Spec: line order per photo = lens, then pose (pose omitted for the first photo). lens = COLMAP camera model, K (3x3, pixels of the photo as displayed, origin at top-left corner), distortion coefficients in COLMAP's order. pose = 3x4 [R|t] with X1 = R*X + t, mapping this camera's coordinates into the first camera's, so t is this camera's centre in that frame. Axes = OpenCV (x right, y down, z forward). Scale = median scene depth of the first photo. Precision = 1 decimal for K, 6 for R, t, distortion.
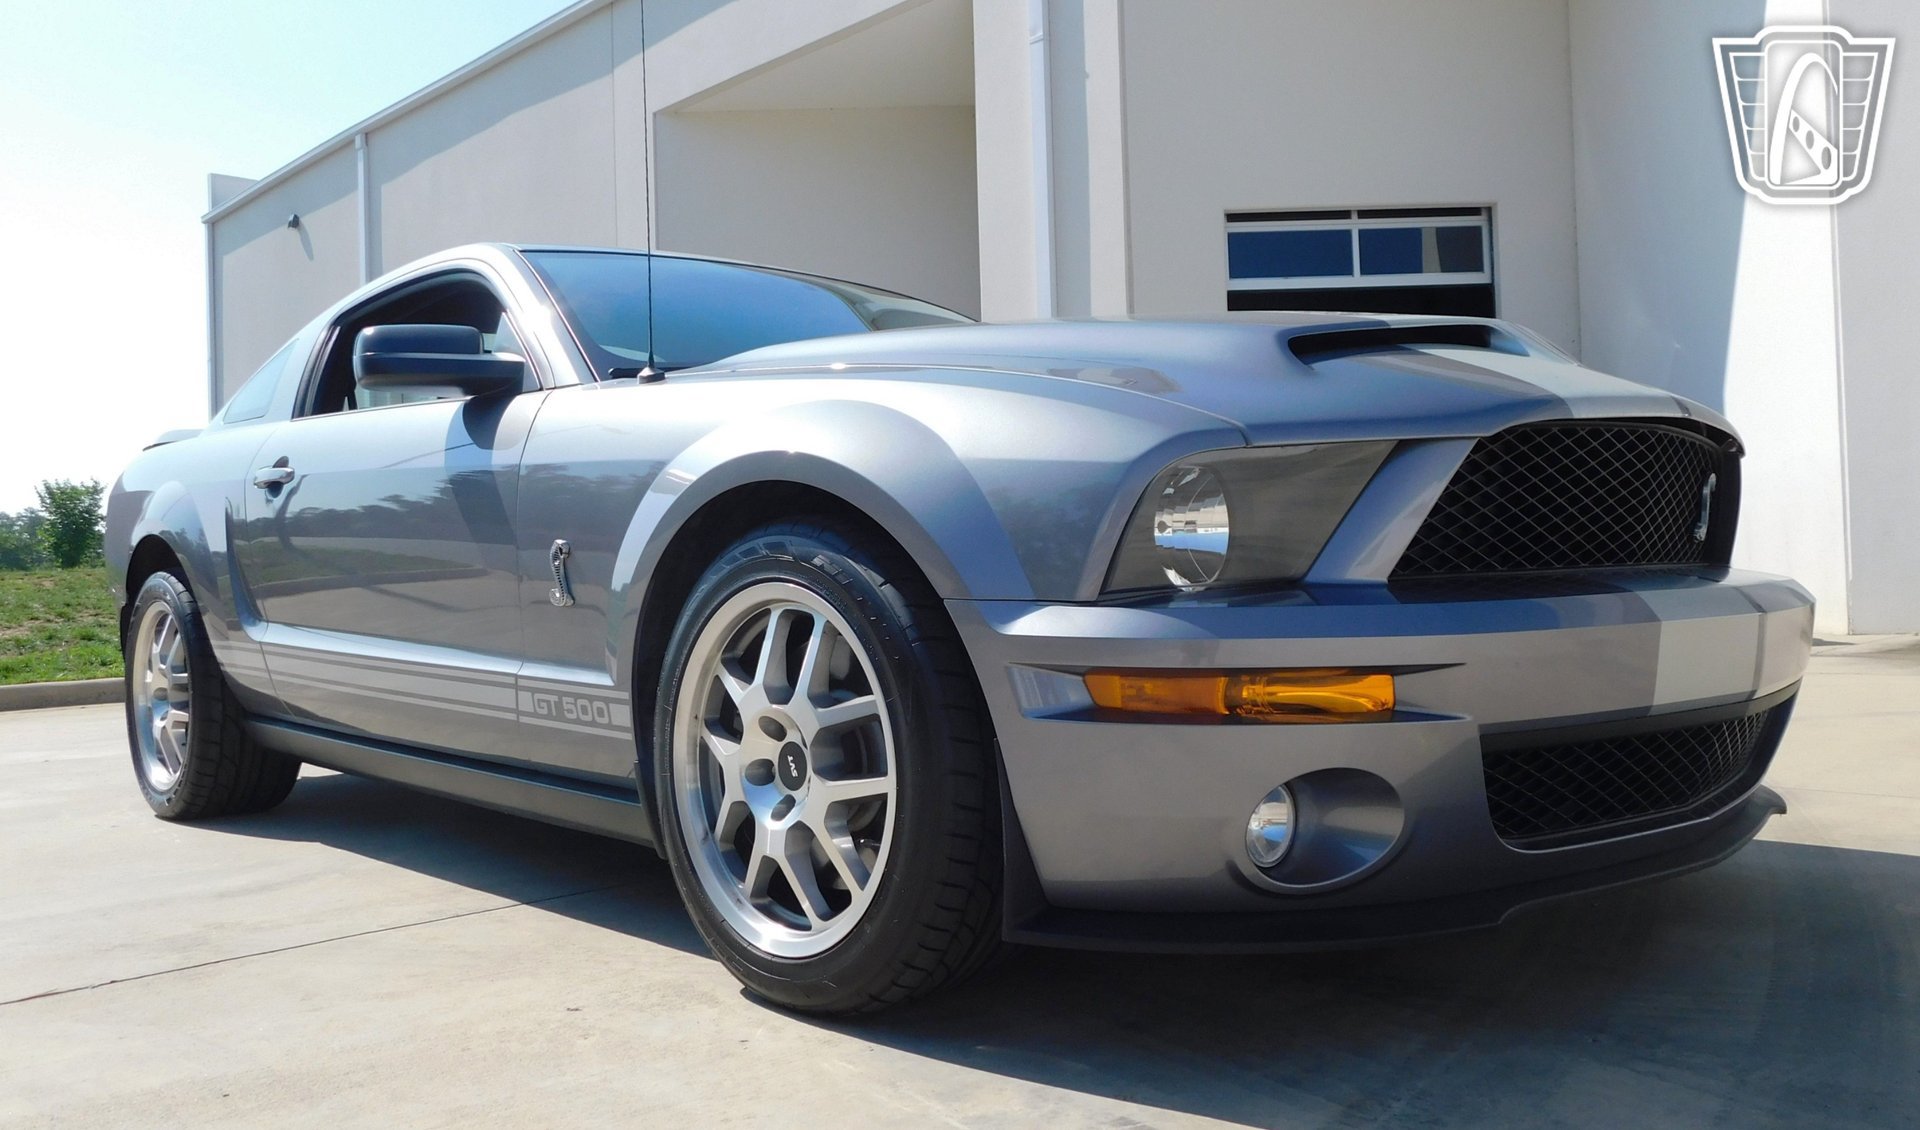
lens RADIAL K [[1525.7, 0, 1010.4], [0, 1525.7, 556.1], [0, 0, 1]] dist [-0.016081, 0.021613]
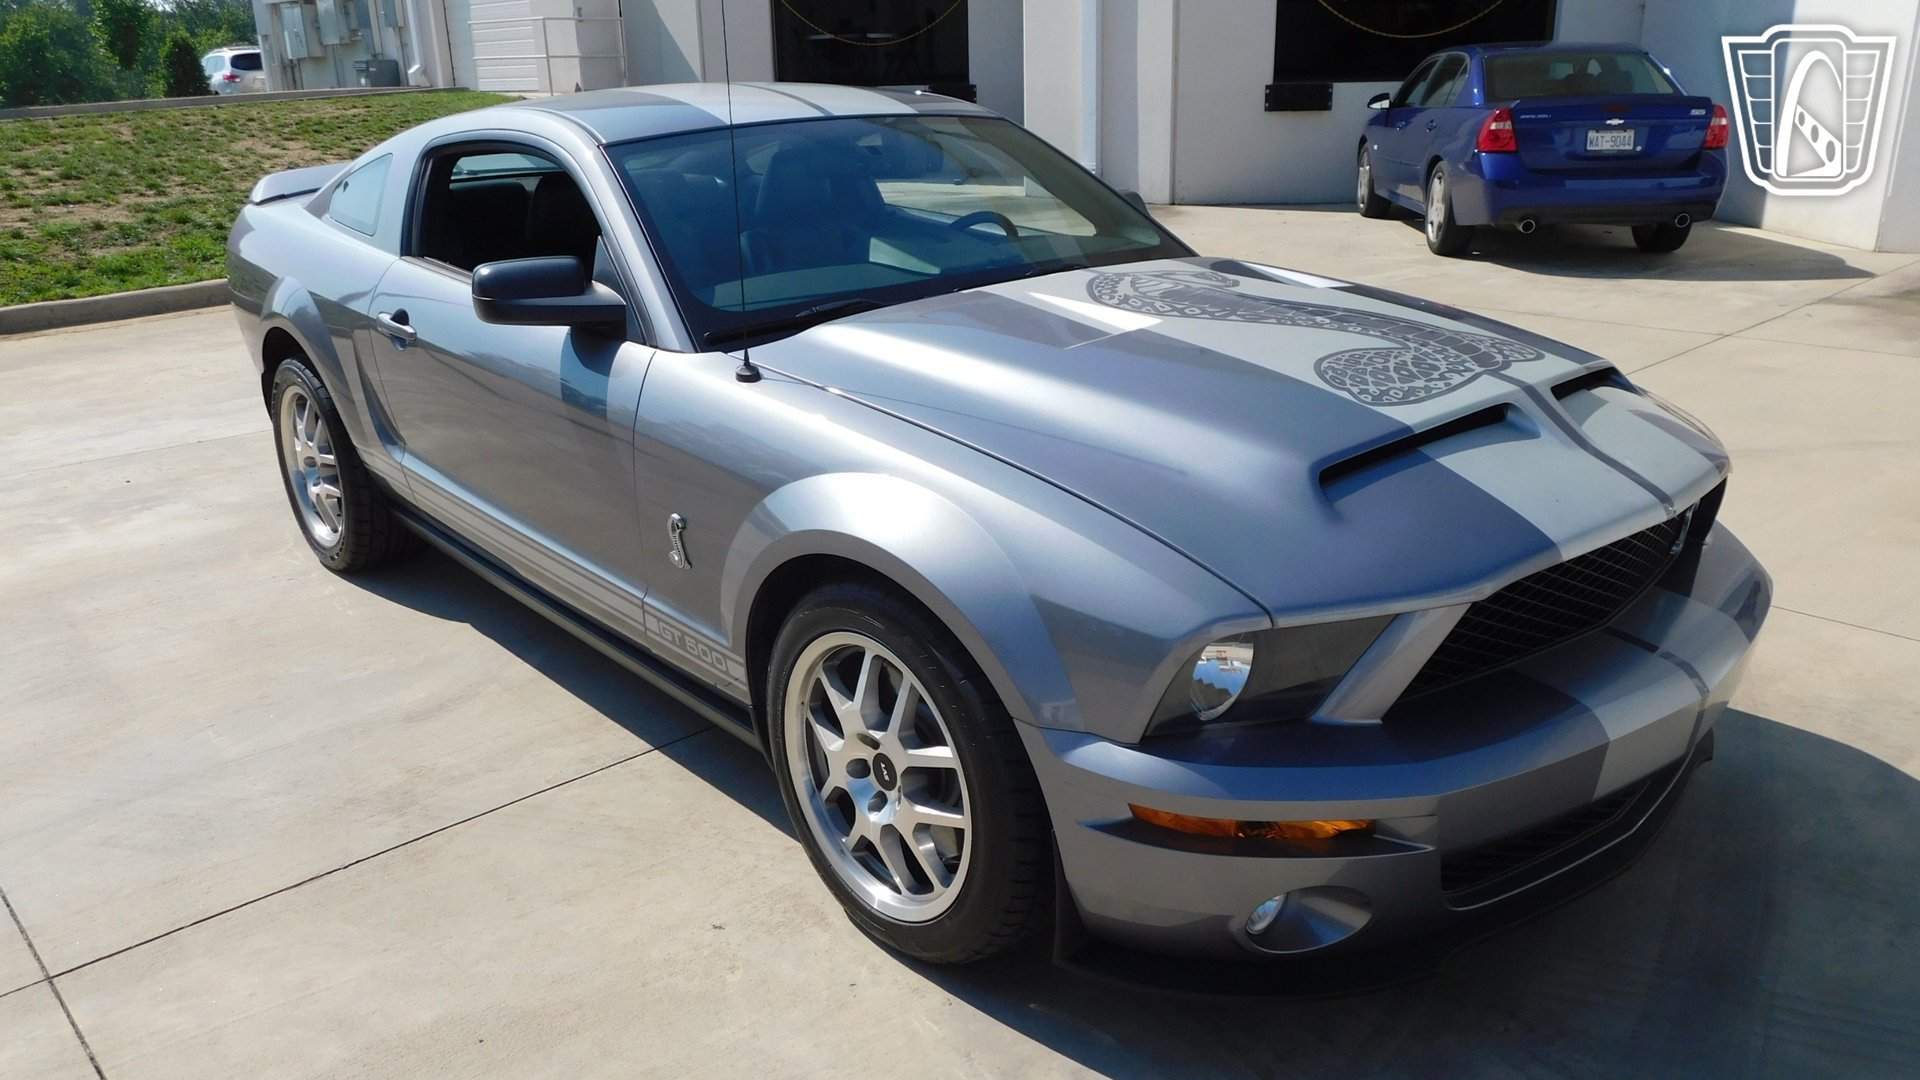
lens RADIAL K [[1454.1, 0, 961.3], [0, 1454.1, 541.4], [0, 0, 1]] dist [-0.001556, 0.008775]
pose [[0.998565, 0.026379, -0.046601, -0.026814], [-0.008979, 0.940410, 0.339925, -0.389832], [0.052791, -0.339018, 0.939297, -0.040166]]
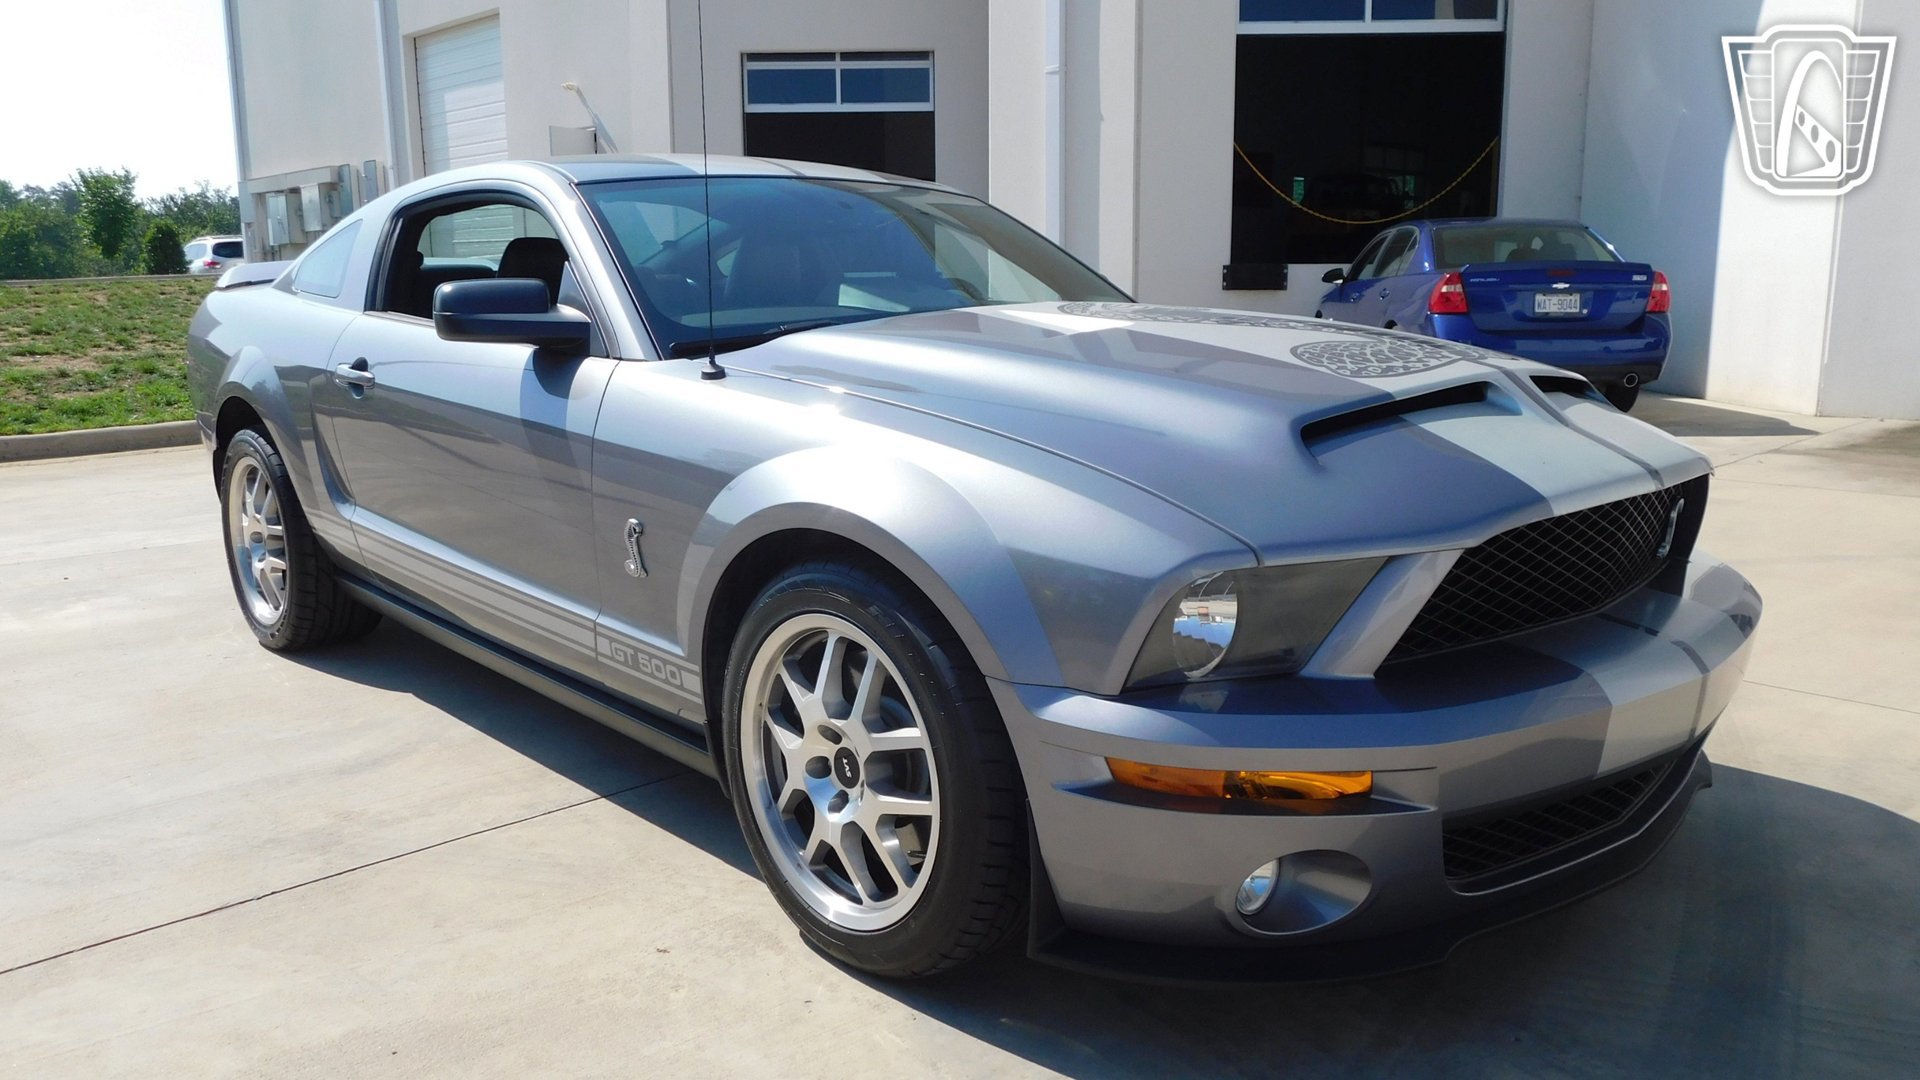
lens RADIAL K [[1454.1, 0, 962.0], [0, 1454.1, 539.0], [0, 0, 1]] dist [-0.001556, 0.008775]
pose [[0.999280, 0.029138, -0.024304, -0.029079], [-0.023632, 0.979071, 0.202142, -0.229509], [0.029685, -0.201422, 0.979055, -0.044435]]
